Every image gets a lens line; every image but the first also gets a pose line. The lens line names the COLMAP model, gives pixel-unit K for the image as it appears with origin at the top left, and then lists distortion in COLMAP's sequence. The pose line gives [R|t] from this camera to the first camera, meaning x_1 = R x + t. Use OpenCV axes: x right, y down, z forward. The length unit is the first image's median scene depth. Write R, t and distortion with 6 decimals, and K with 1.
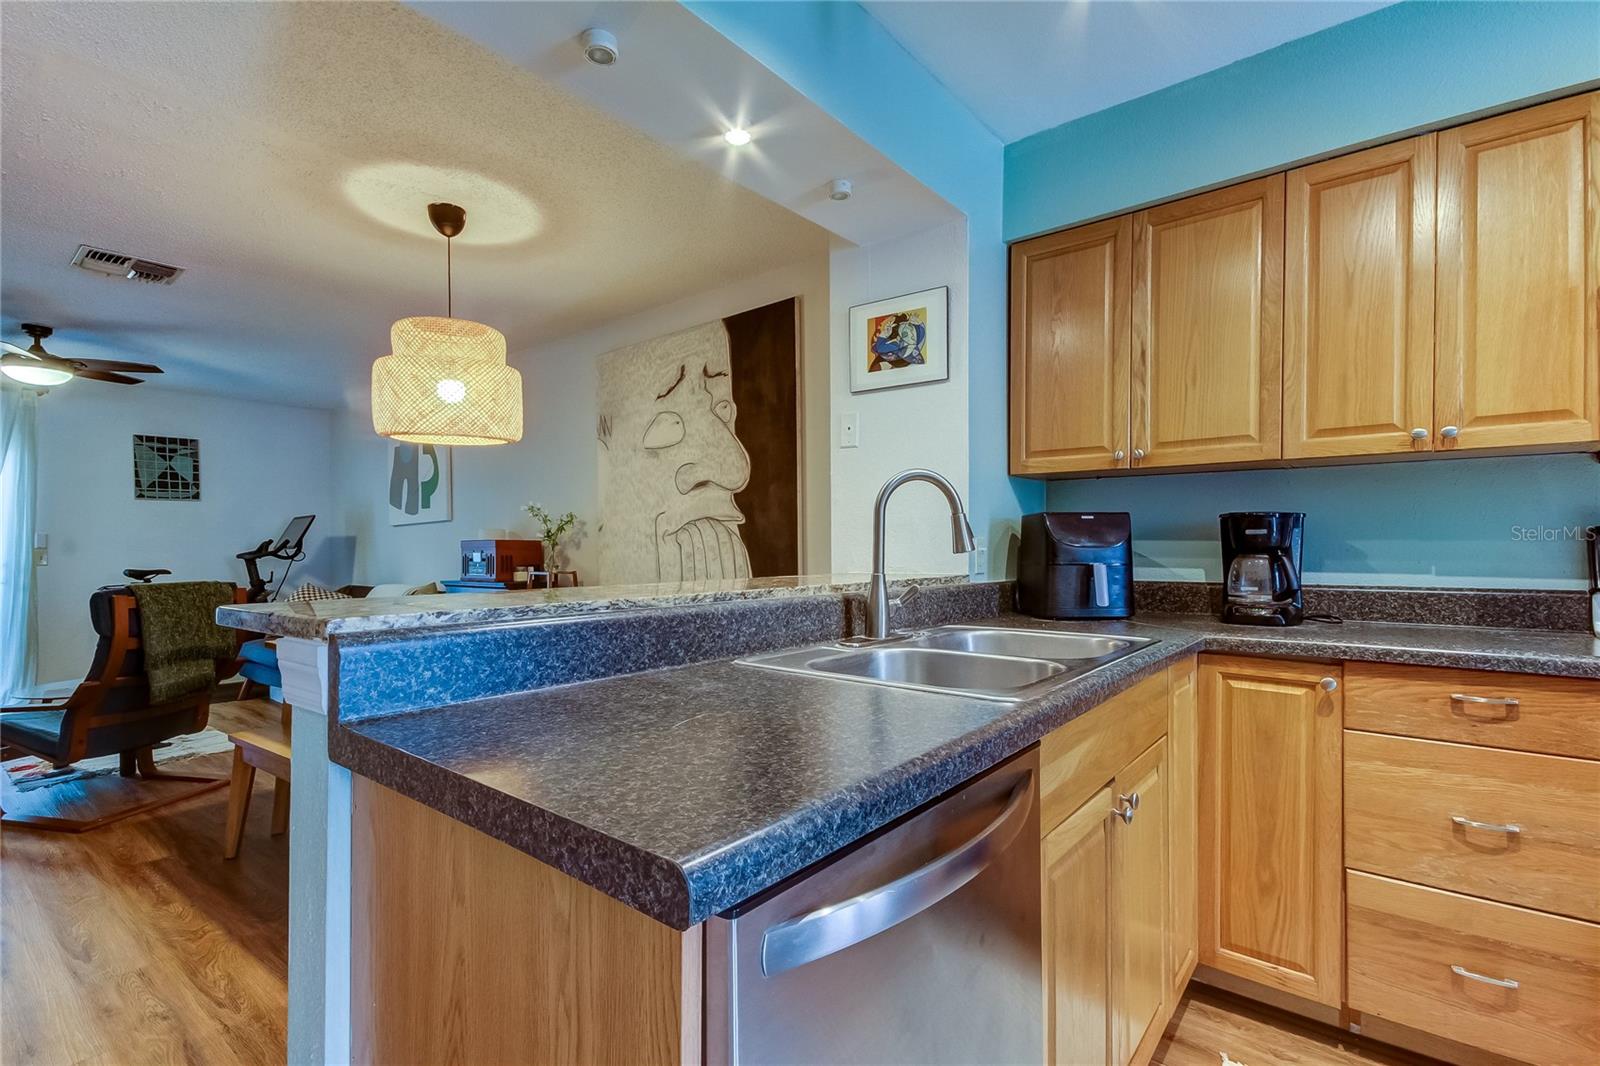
lens RADIAL K [[765.6, 0, 803.2], [0, 765.6, 550.7], [0, 0, 1]] dist [0.004469, -0.000461]
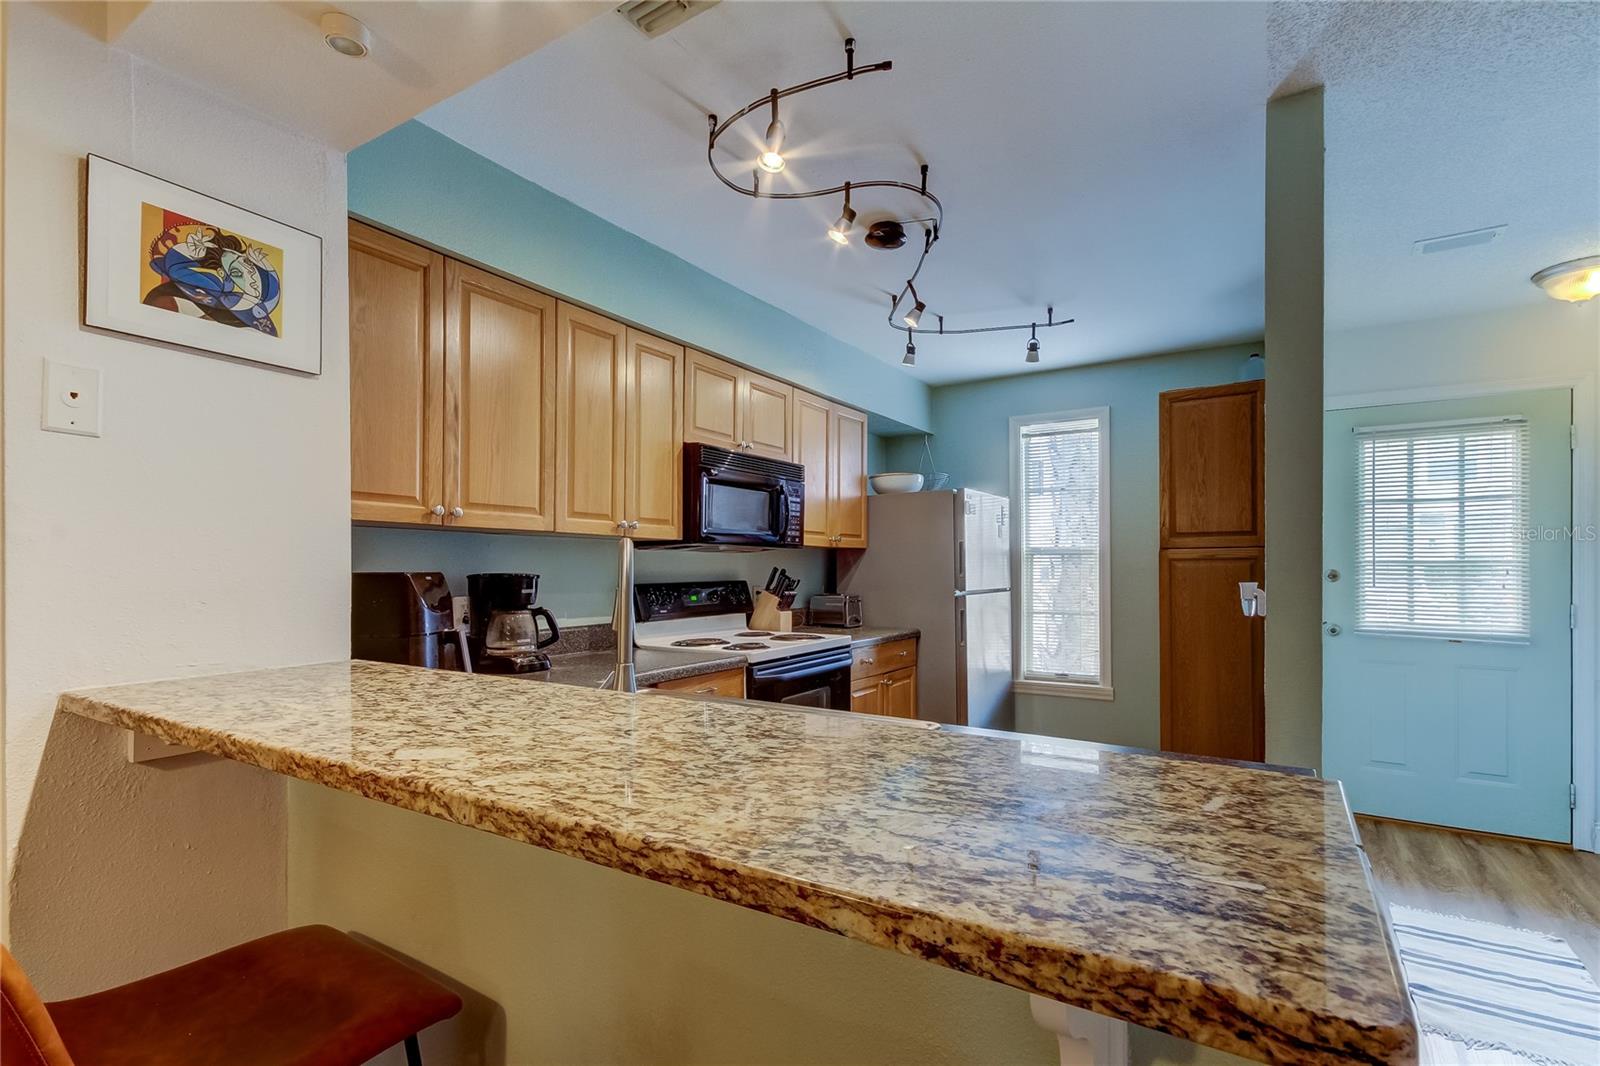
lens RADIAL K [[758.1, 0, 797.2], [0, 758.1, 565.1], [0, 0, 1]] dist [0.010757, 0.000210]
pose [[-0.130725, 0.005454, 0.991404, -0.340723], [0.002092, 0.999984, -0.005225, -0.031988], [-0.991416, 0.001391, -0.130734, 0.422150]]
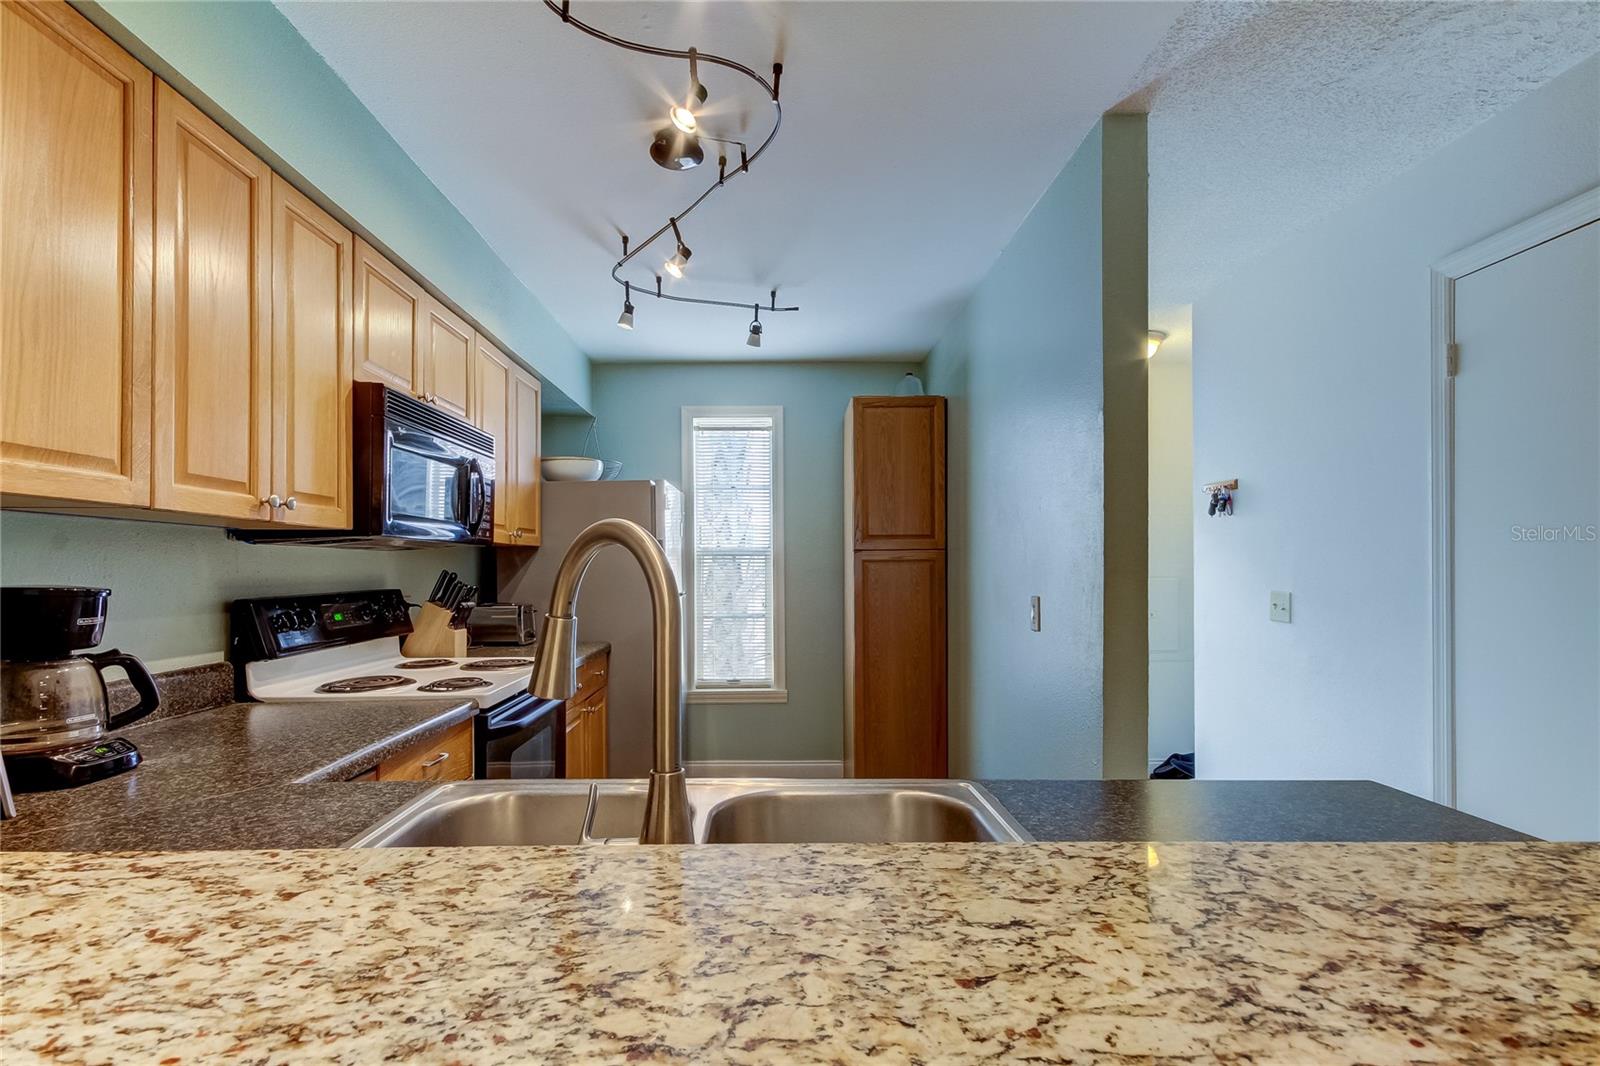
lens RADIAL K [[762.5, 0, 782.5], [0, 762.5, 560.6], [0, 0, 1]] dist [0.028655, -0.012264]
pose [[-0.651619, 0.010696, 0.758471, -0.123561], [0.005939, 0.999942, -0.008999, -0.035340], [-0.758523, -0.001360, -0.651645, 0.556722]]
